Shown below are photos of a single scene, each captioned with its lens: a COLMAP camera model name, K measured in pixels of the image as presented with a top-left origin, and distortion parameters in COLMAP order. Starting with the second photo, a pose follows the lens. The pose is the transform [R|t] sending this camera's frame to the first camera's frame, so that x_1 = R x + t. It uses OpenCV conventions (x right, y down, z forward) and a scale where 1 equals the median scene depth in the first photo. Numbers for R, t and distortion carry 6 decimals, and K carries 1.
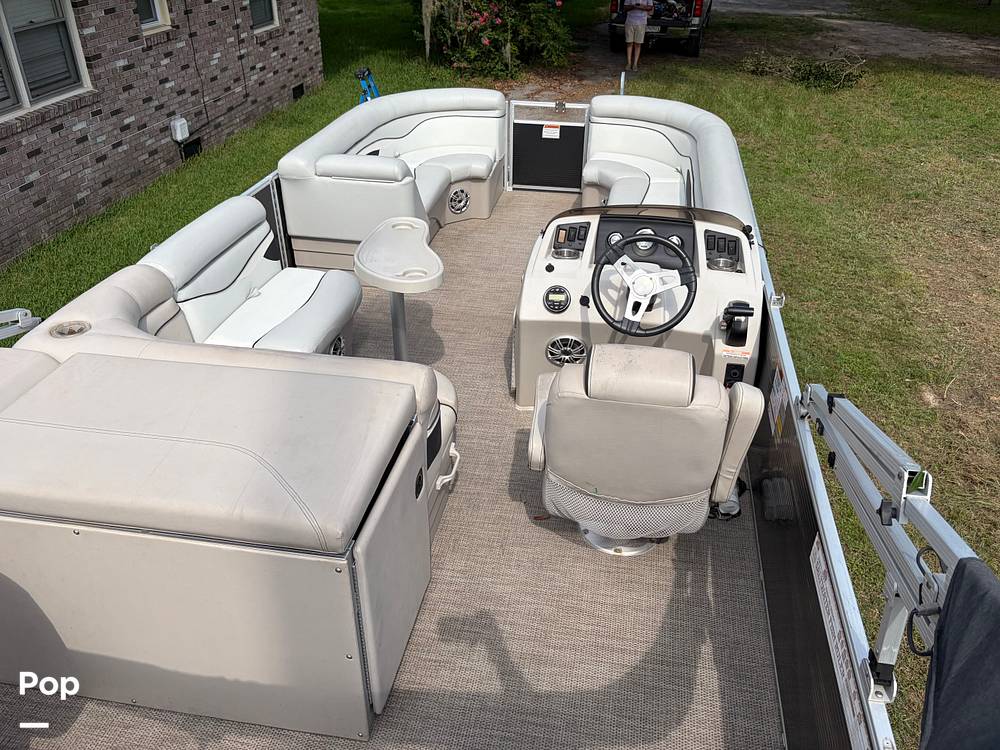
lens RADIAL K [[756.5, 0, 492.8], [0, 756.5, 369.3], [0, 0, 1]] dist [0.012141, -0.007698]
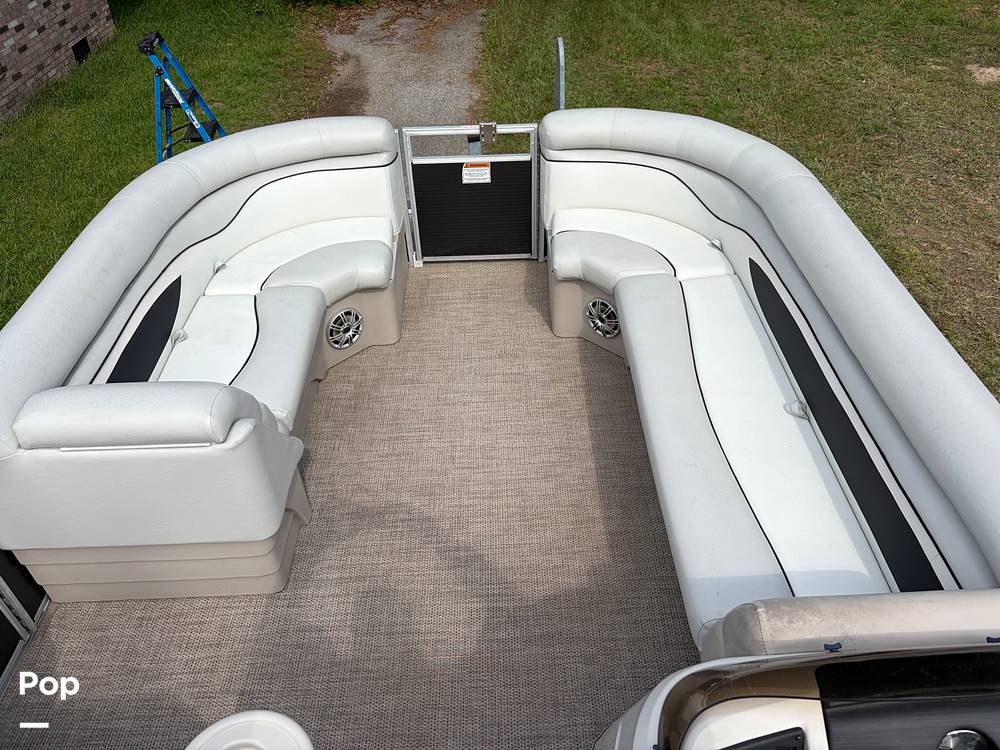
lens RADIAL K [[713.7, 0, 500.0], [0, 713.7, 375.0], [0, 0, 1]] dist [0.074516, -0.076925]
pose [[0.976413, -0.160086, 0.144878, -0.013033], [0.137330, 0.978259, 0.155400, -0.239828], [-0.166605, -0.131838, 0.977170, 0.412726]]
